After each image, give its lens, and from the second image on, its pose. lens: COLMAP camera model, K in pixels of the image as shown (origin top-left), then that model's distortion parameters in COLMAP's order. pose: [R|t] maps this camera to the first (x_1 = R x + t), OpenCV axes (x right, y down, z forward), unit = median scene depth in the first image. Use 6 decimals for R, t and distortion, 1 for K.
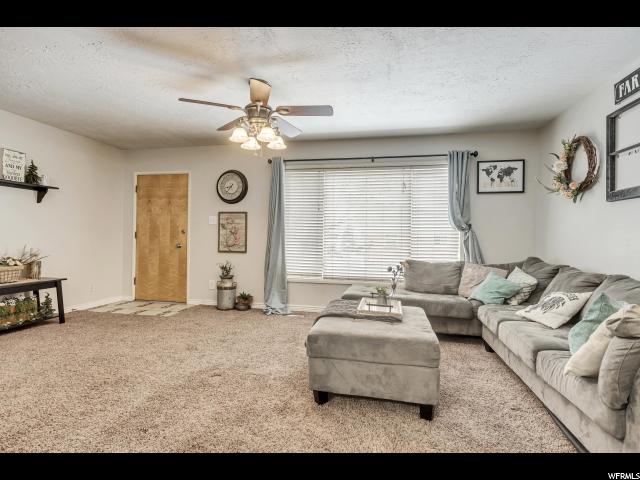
lens RADIAL K [[313.1, 0, 320.7], [0, 313.1, 238.0], [0, 0, 1]] dist [-0.002132, 0.000577]
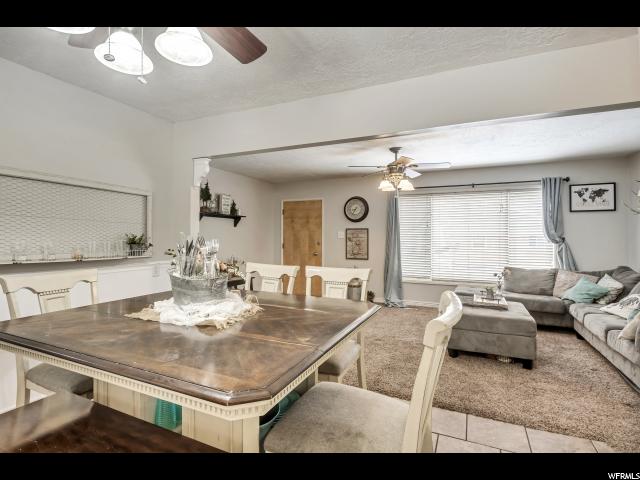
lens RADIAL K [[313.1, 0, 320.3], [0, 313.1, 235.2], [0, 0, 1]] dist [-0.002132, 0.000577]
pose [[0.970920, -0.014270, -0.238979, -0.146496], [0.011195, 0.999836, -0.014219, -0.047690], [0.239143, 0.011130, 0.970921, -0.399304]]
